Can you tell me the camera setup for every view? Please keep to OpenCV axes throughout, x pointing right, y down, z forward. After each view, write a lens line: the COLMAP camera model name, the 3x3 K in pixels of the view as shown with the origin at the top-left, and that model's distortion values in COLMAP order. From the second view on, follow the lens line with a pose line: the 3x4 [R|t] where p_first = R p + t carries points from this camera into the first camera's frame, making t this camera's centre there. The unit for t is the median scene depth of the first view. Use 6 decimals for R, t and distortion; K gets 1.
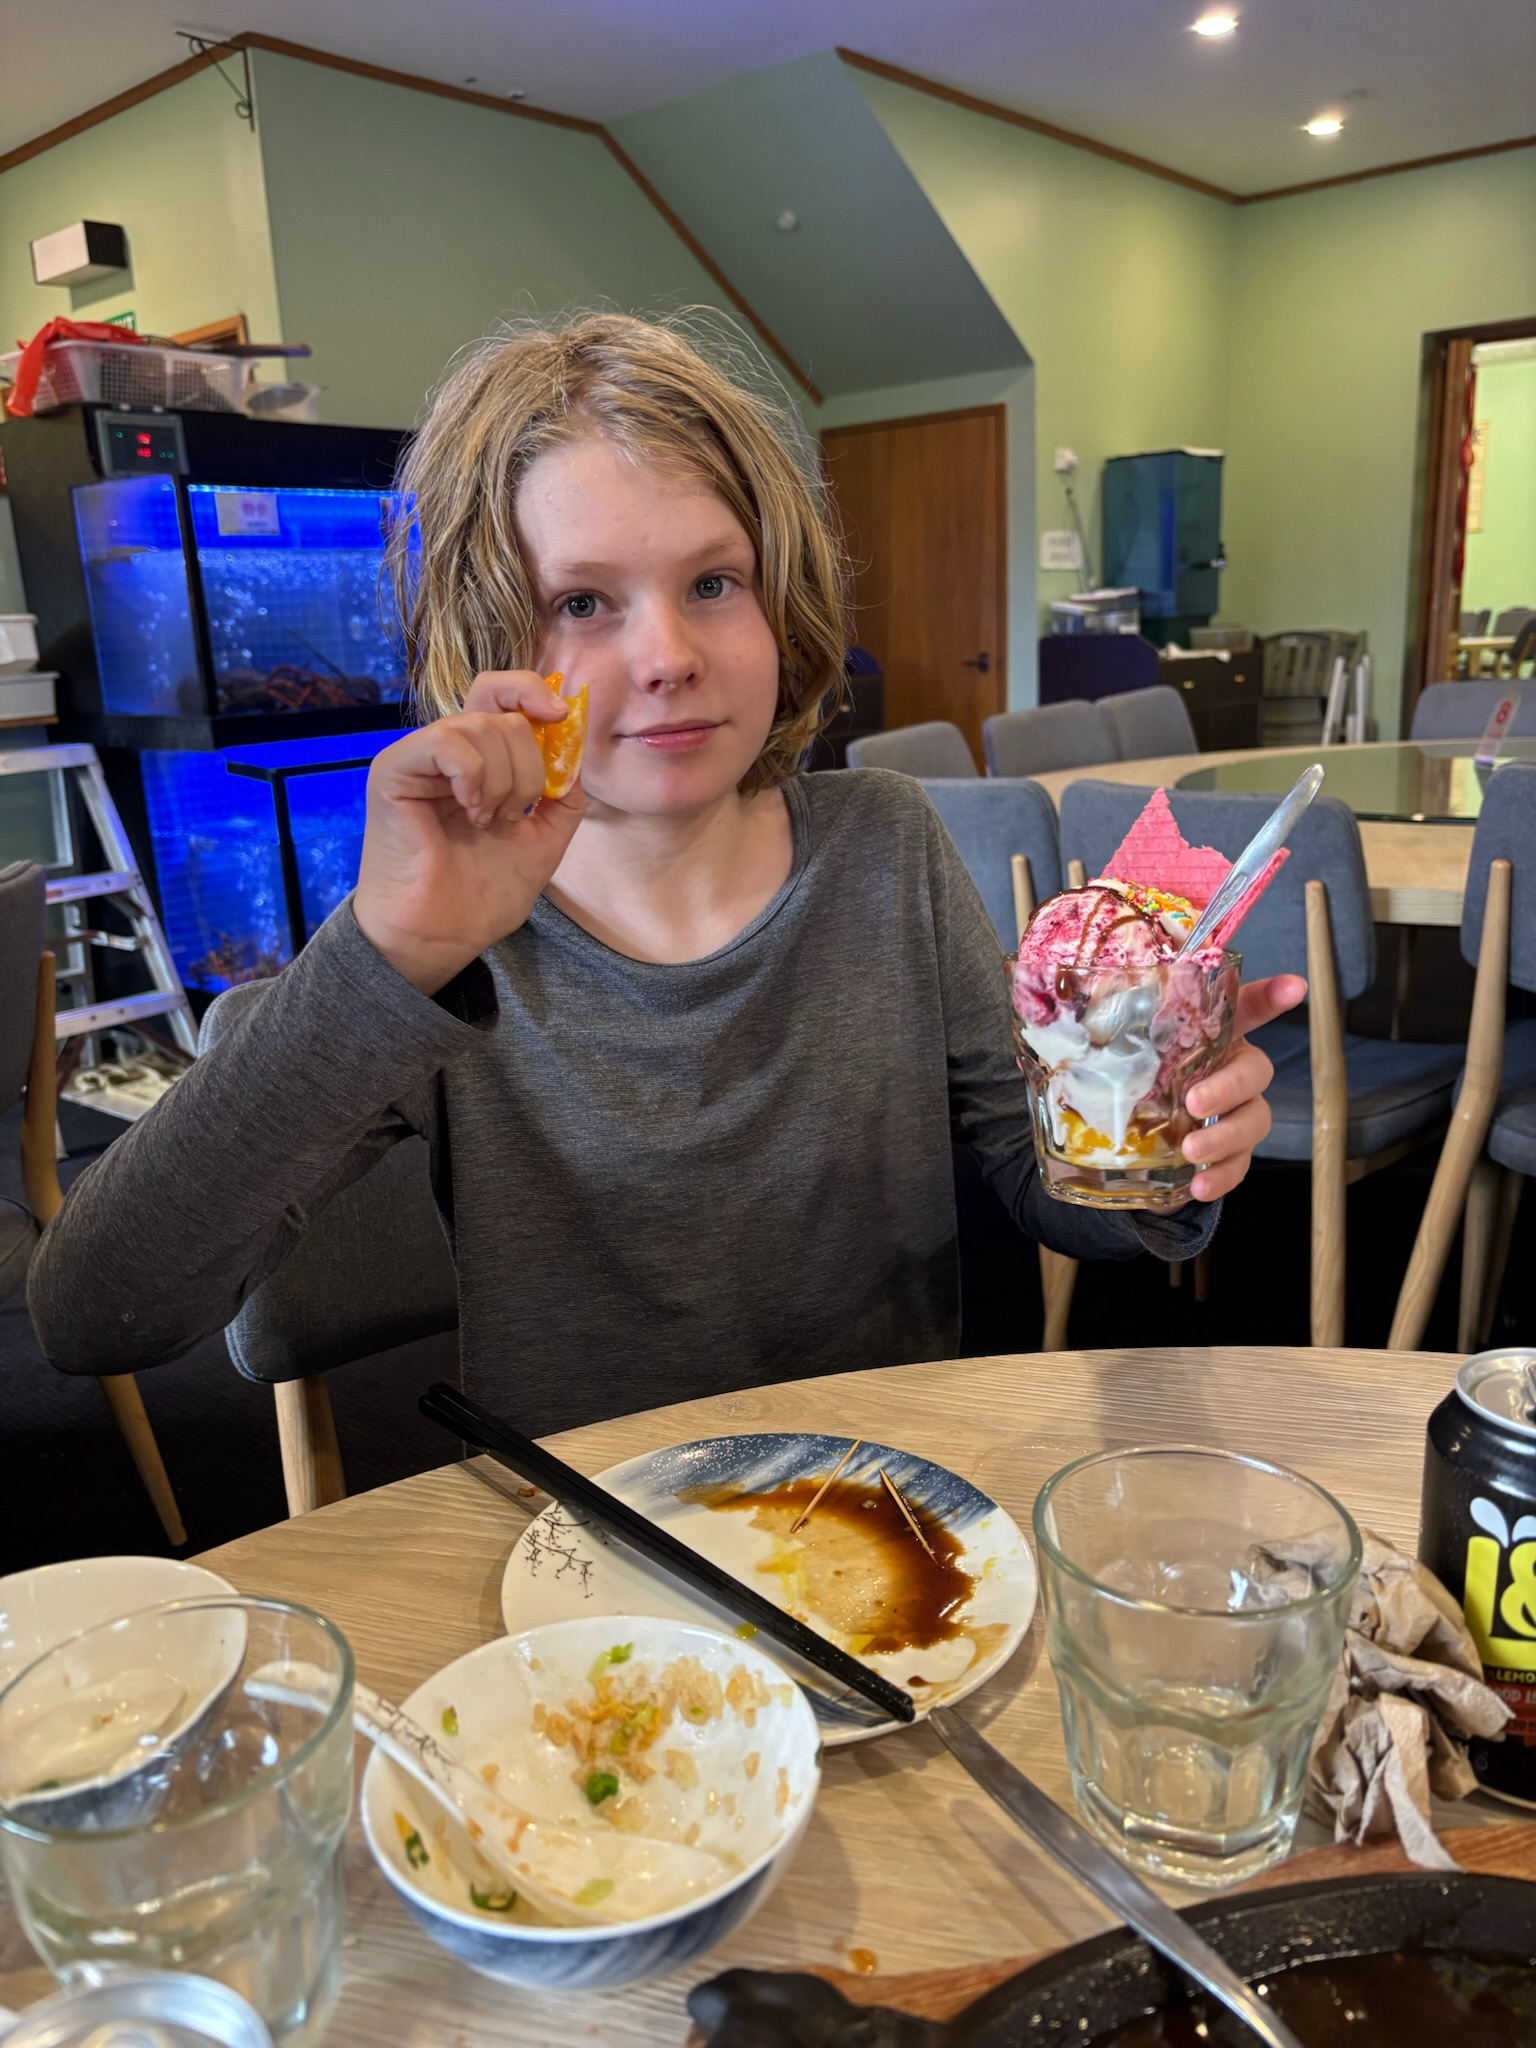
lens RADIAL K [[1583.4, 0, 768.0], [0, 1583.4, 1024.0], [0, 0, 1]] dist [0.091895, -0.126075]
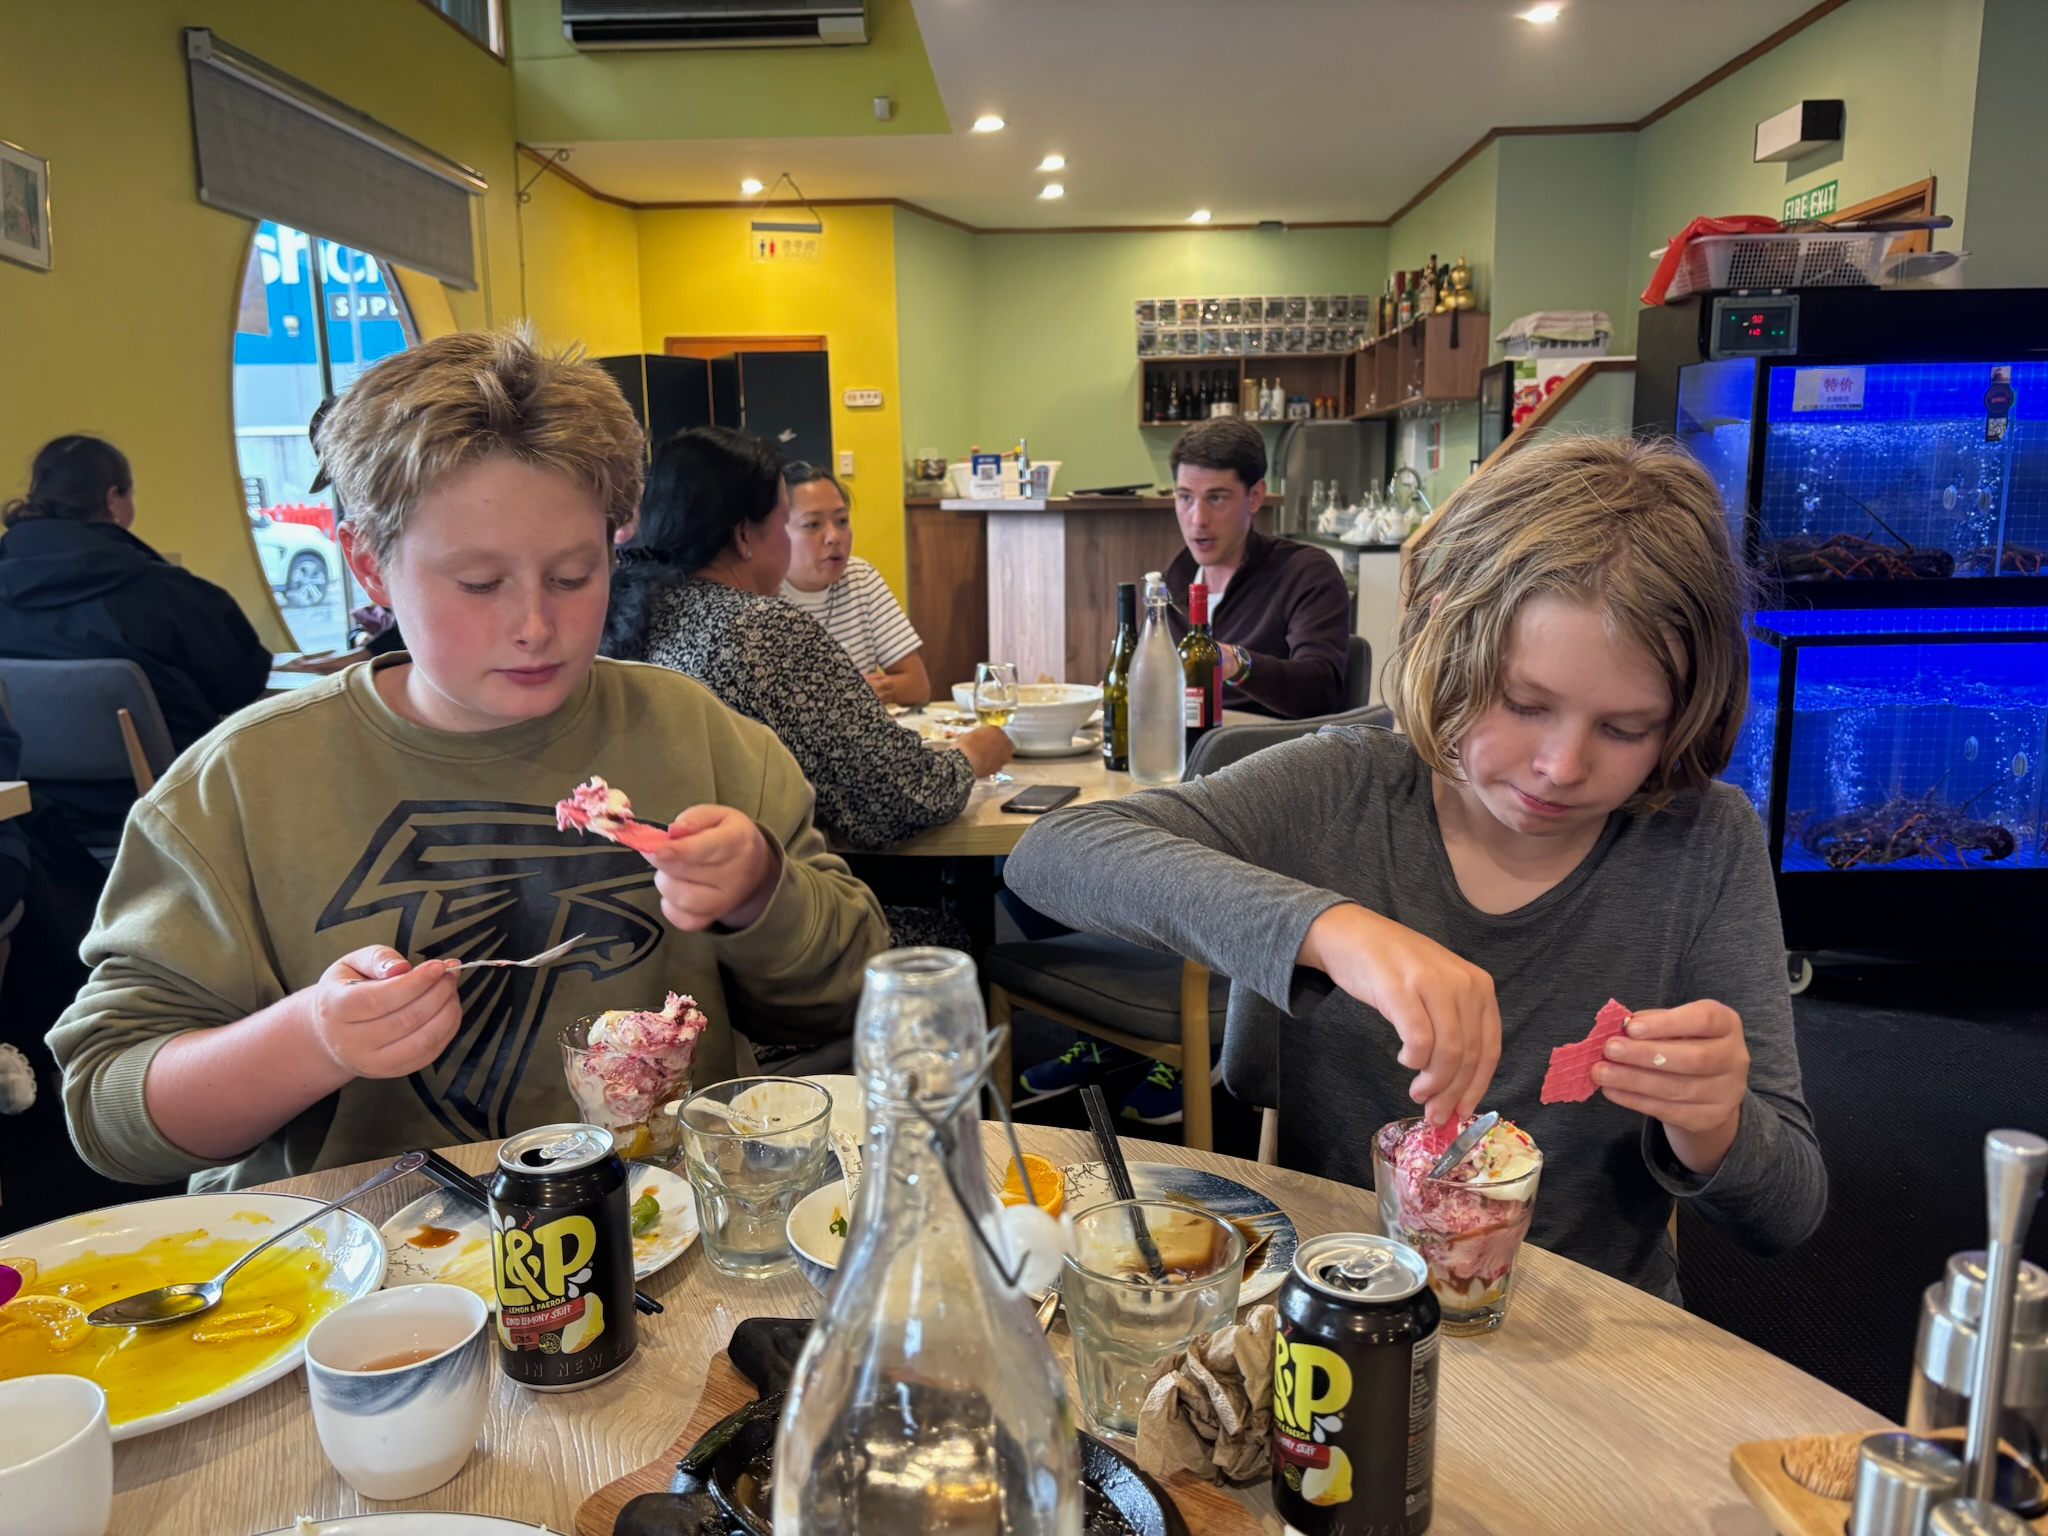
lens RADIAL K [[1583.4, 0, 1024.0], [0, 1583.4, 768.0], [0, 0, 1]] dist [0.091895, -0.126075]
pose [[0.635914, 0.170438, -0.752705, 0.157391], [-0.202692, 0.977955, 0.050200, -0.026678], [0.744667, 0.120645, 0.656442, -0.029675]]
